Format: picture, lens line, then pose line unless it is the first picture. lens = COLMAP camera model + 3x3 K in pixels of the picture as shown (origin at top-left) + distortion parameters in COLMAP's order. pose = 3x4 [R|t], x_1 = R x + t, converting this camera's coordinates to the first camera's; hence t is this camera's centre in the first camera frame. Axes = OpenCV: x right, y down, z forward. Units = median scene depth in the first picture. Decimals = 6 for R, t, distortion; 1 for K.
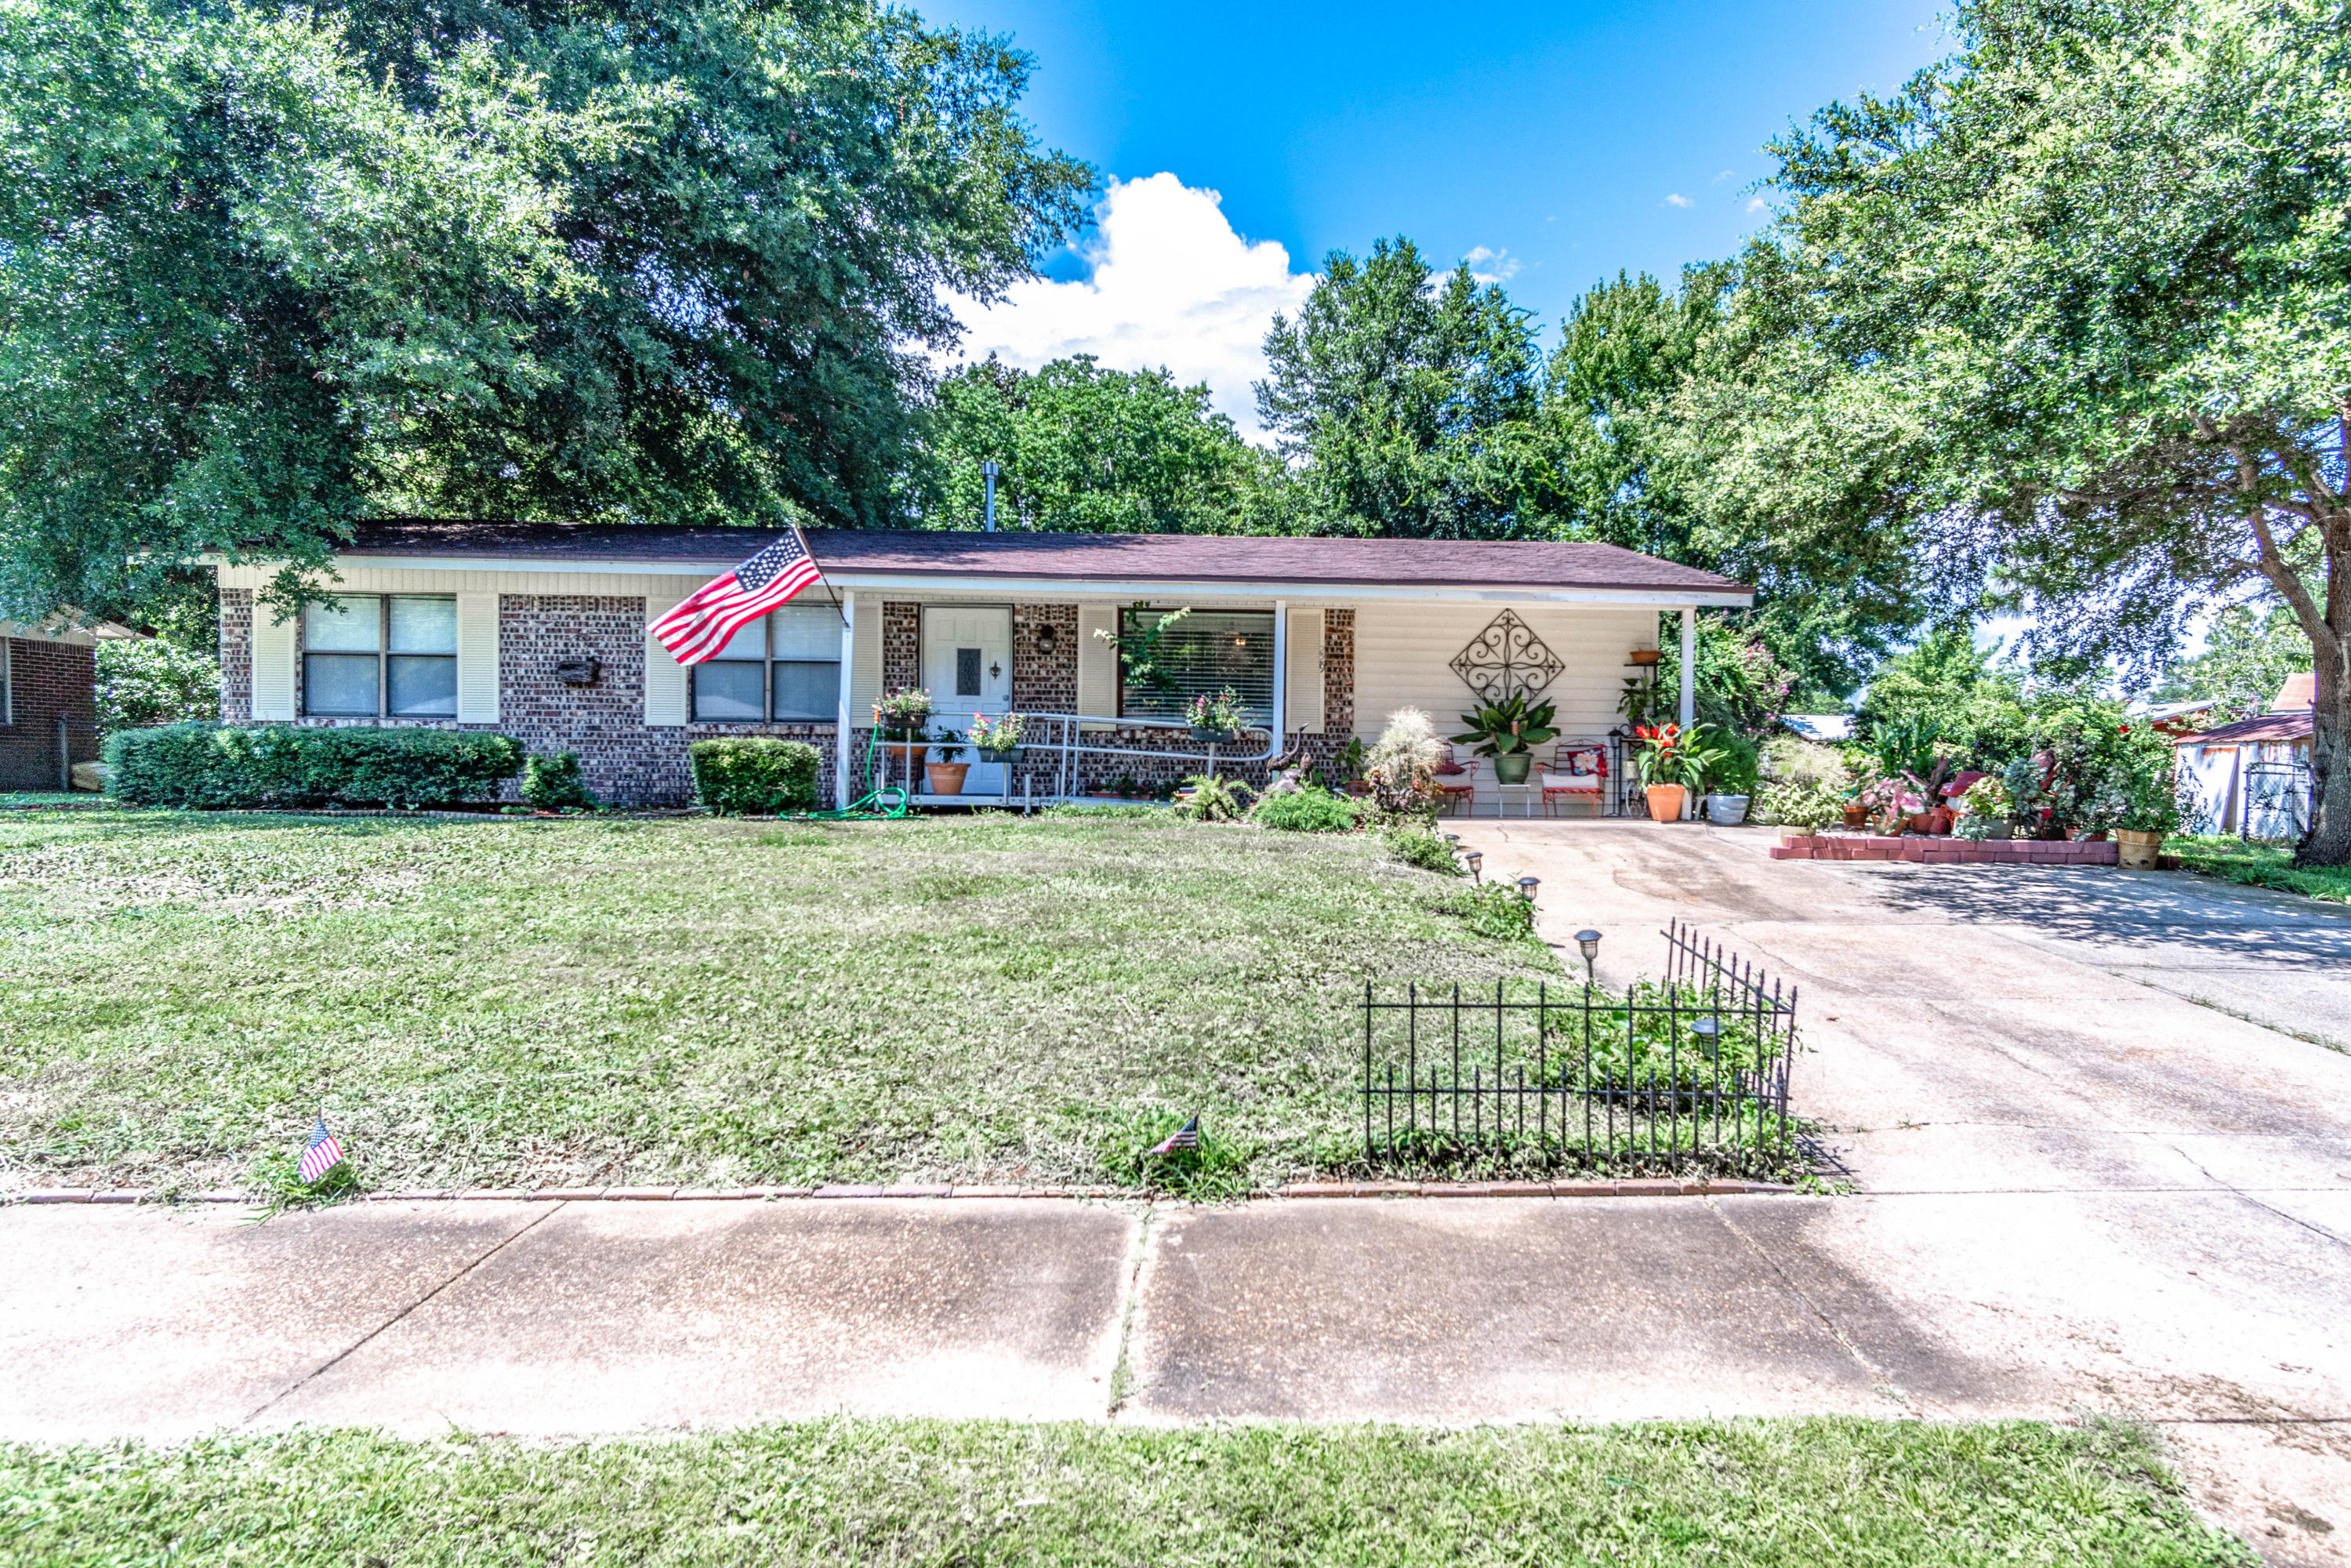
lens RADIAL K [[1280.6, 0, 1175.5], [0, 1280.6, 784.0], [0, 0, 1]] dist [-0.002020, 0.006474]
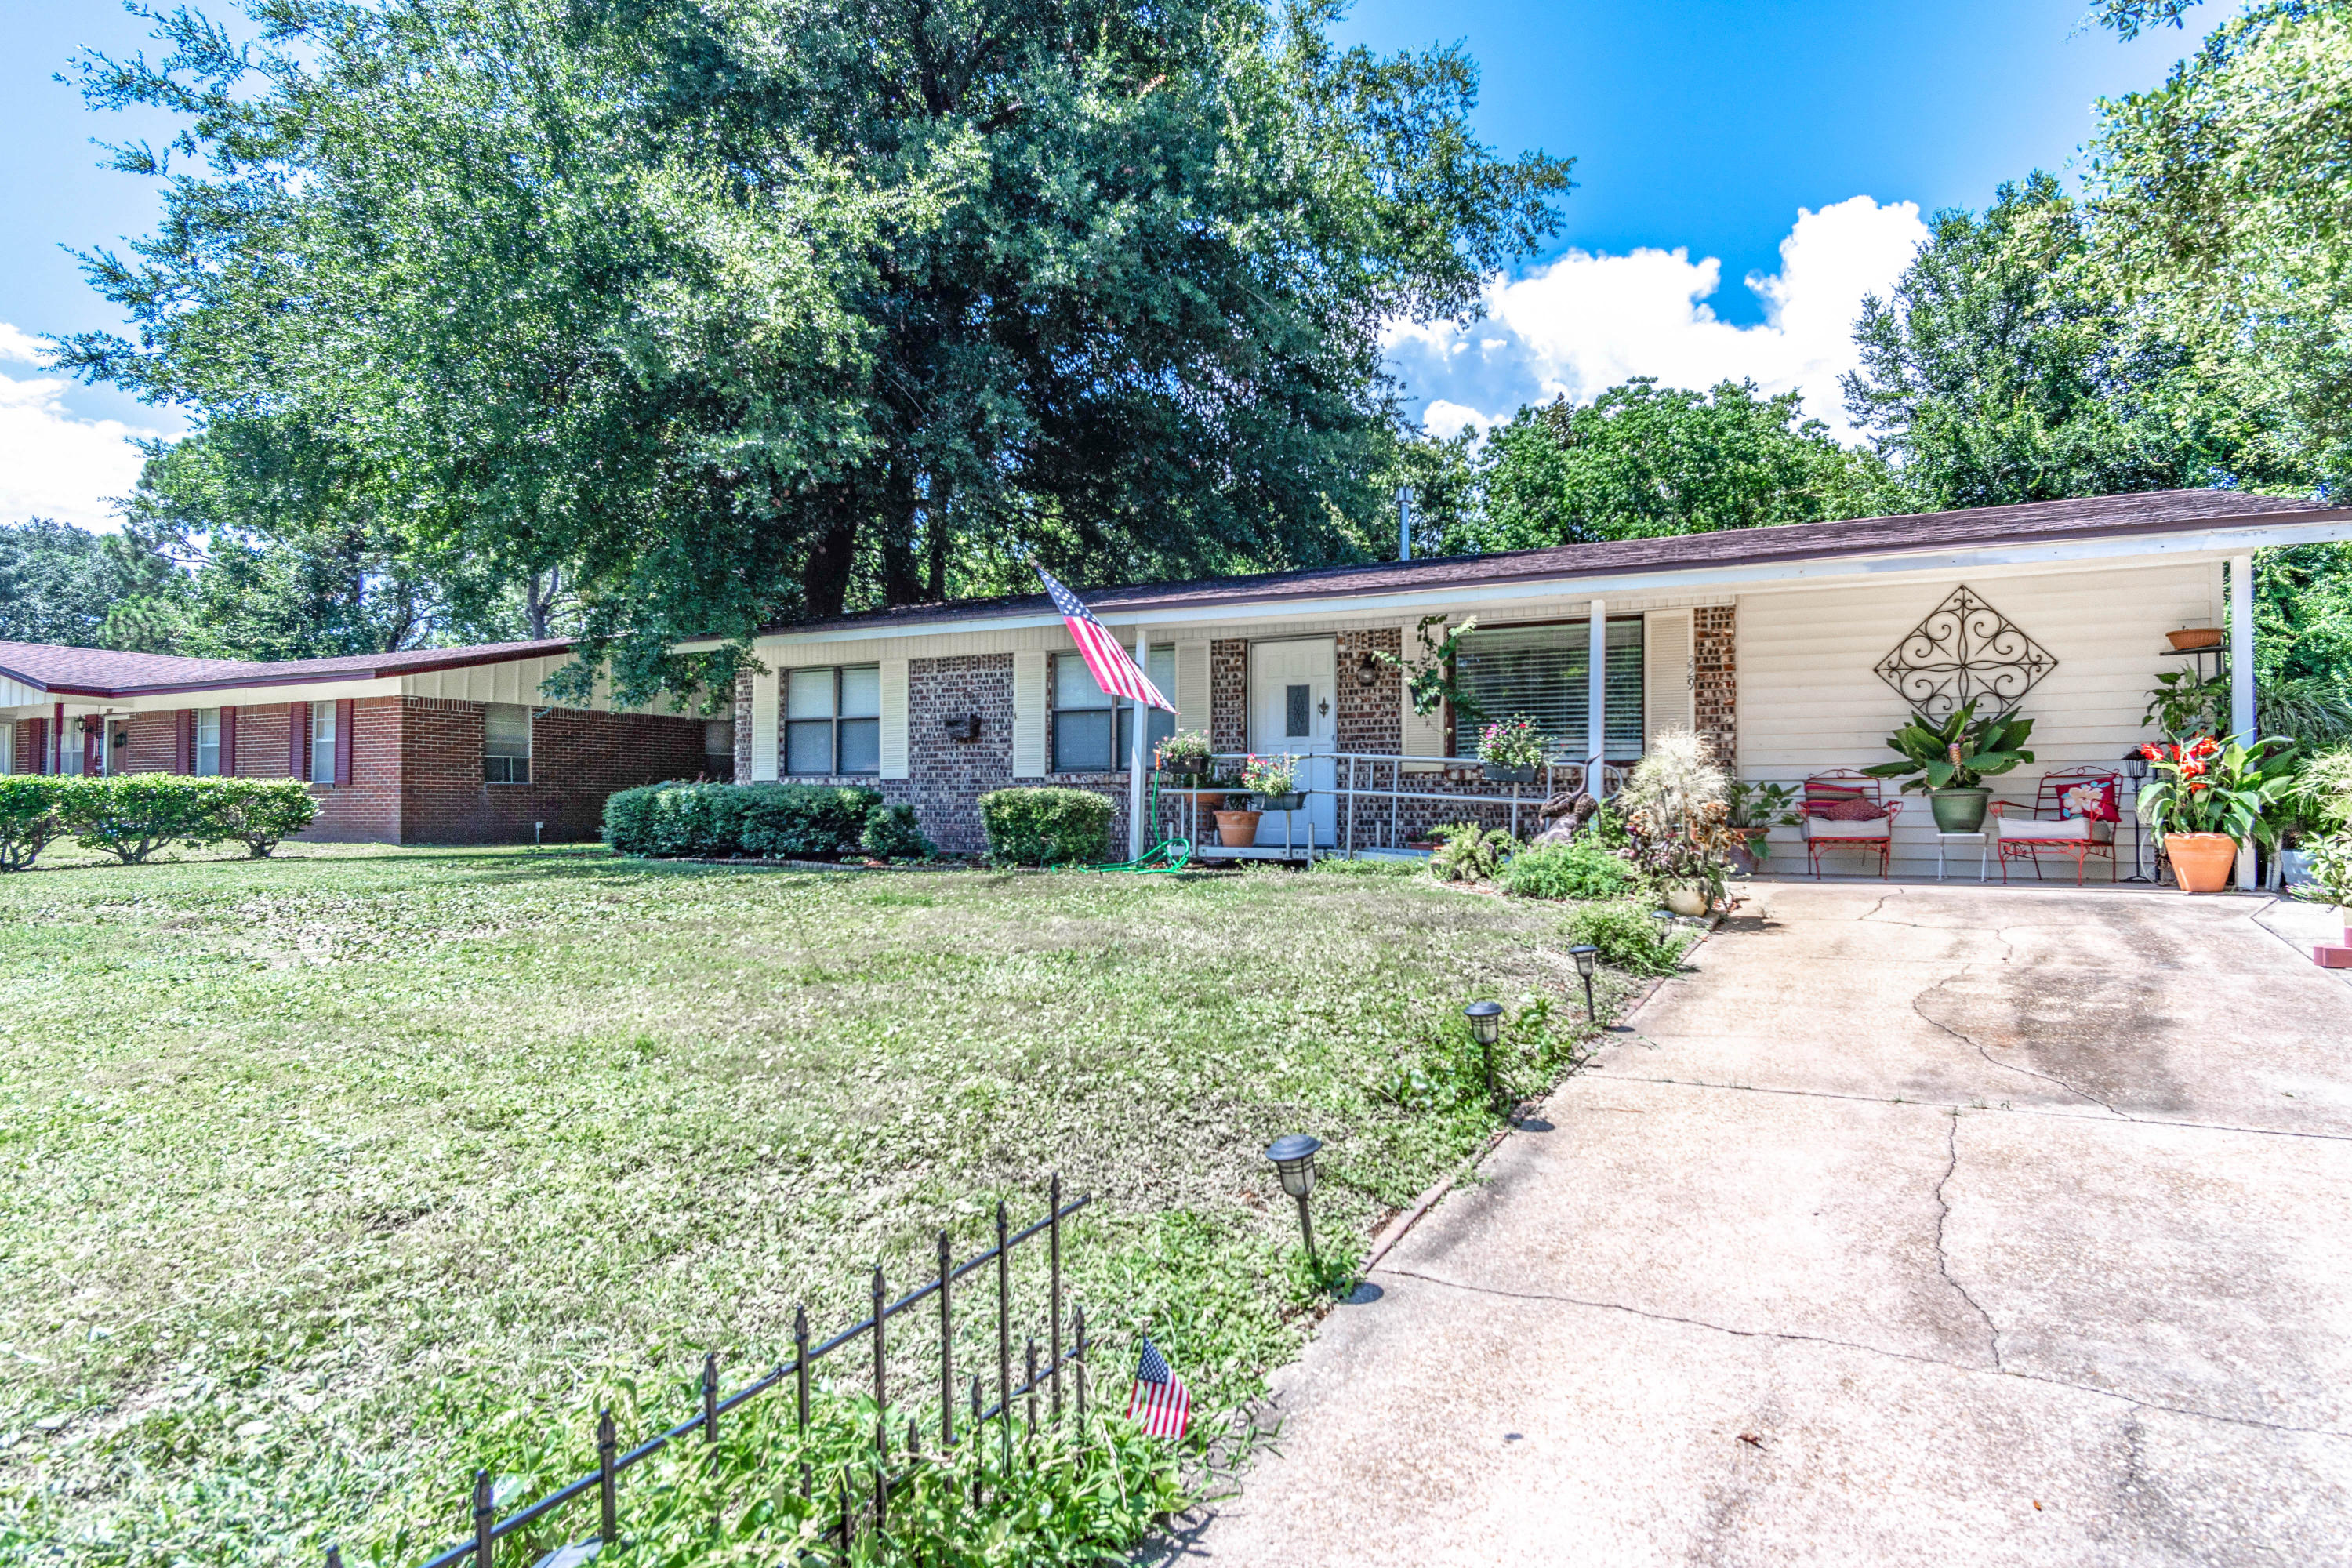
lens RADIAL K [[1258.7, 0, 1176.0], [0, 1258.7, 784.0], [0, 0, 1]] dist [0.005747, 0.000575]
pose [[0.899253, -0.019956, -0.436974, 0.152512], [0.003390, 0.999247, -0.038658, -0.001264], [0.437416, 0.033282, 0.898643, 0.162144]]
